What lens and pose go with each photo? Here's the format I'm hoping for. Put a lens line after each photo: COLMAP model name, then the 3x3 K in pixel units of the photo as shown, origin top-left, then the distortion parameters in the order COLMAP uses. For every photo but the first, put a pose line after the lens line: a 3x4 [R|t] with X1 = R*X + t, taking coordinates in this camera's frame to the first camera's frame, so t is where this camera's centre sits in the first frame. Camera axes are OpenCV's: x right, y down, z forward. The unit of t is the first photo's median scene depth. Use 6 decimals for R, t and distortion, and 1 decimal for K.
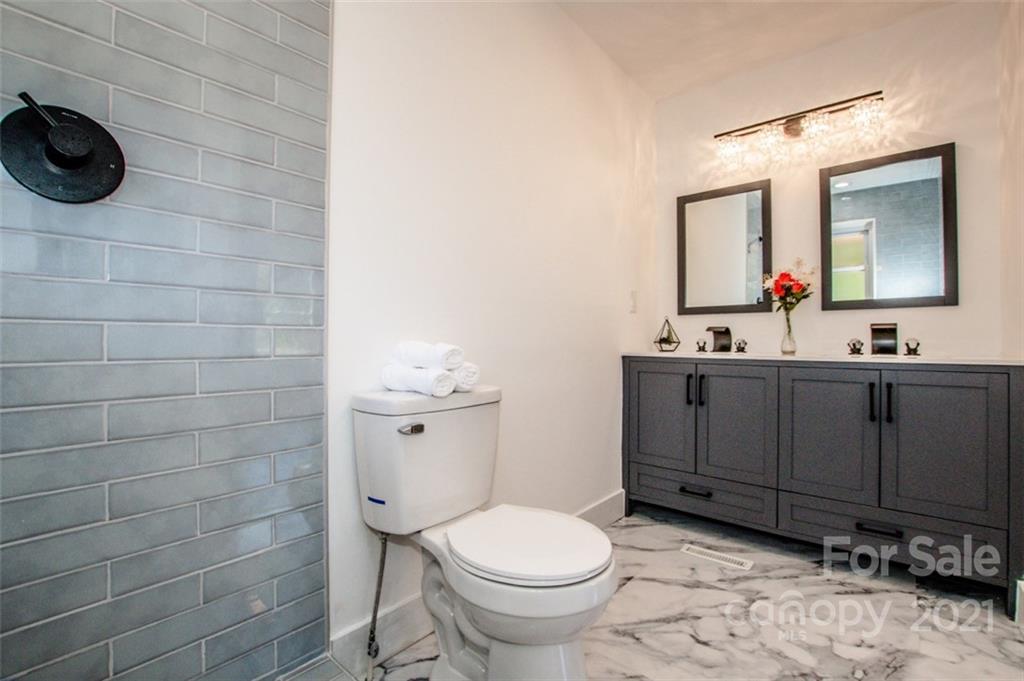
lens RADIAL K [[461.0, 0, 544.7], [0, 461.0, 330.7], [0, 0, 1]] dist [-0.033187, -0.001141]
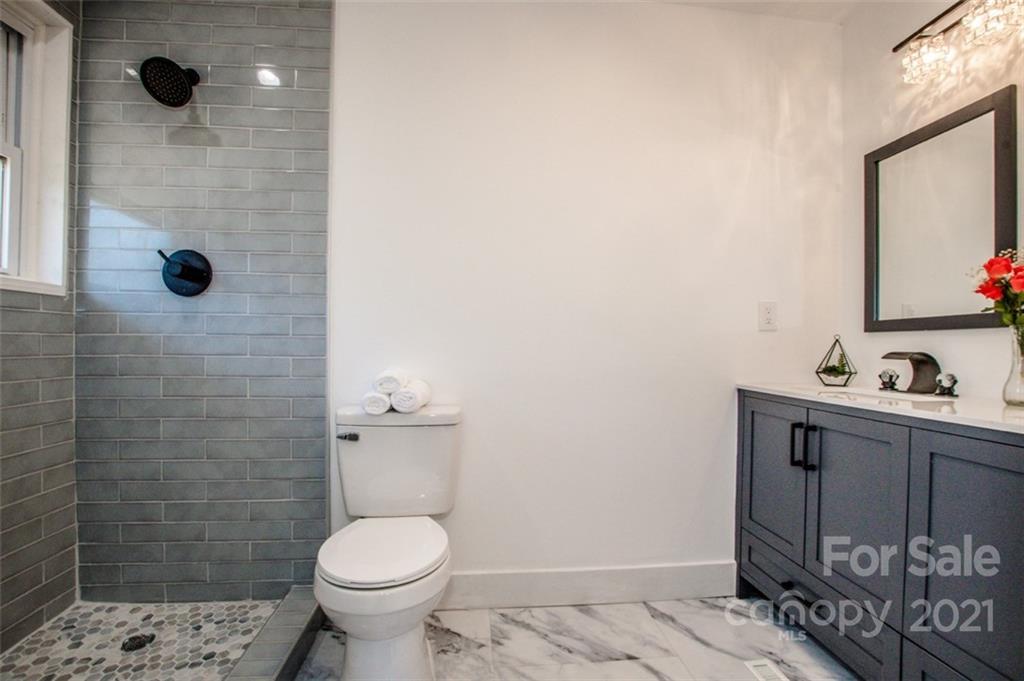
lens RADIAL K [[461.0, 0, 504.2], [0, 461.0, 349.9], [0, 0, 1]] dist [-0.033187, -0.001141]
pose [[0.696809, 0.001609, -0.717255, 0.528106], [0.004789, 0.999965, 0.006897, -0.020999], [0.717240, -0.008241, 0.696777, 0.226055]]
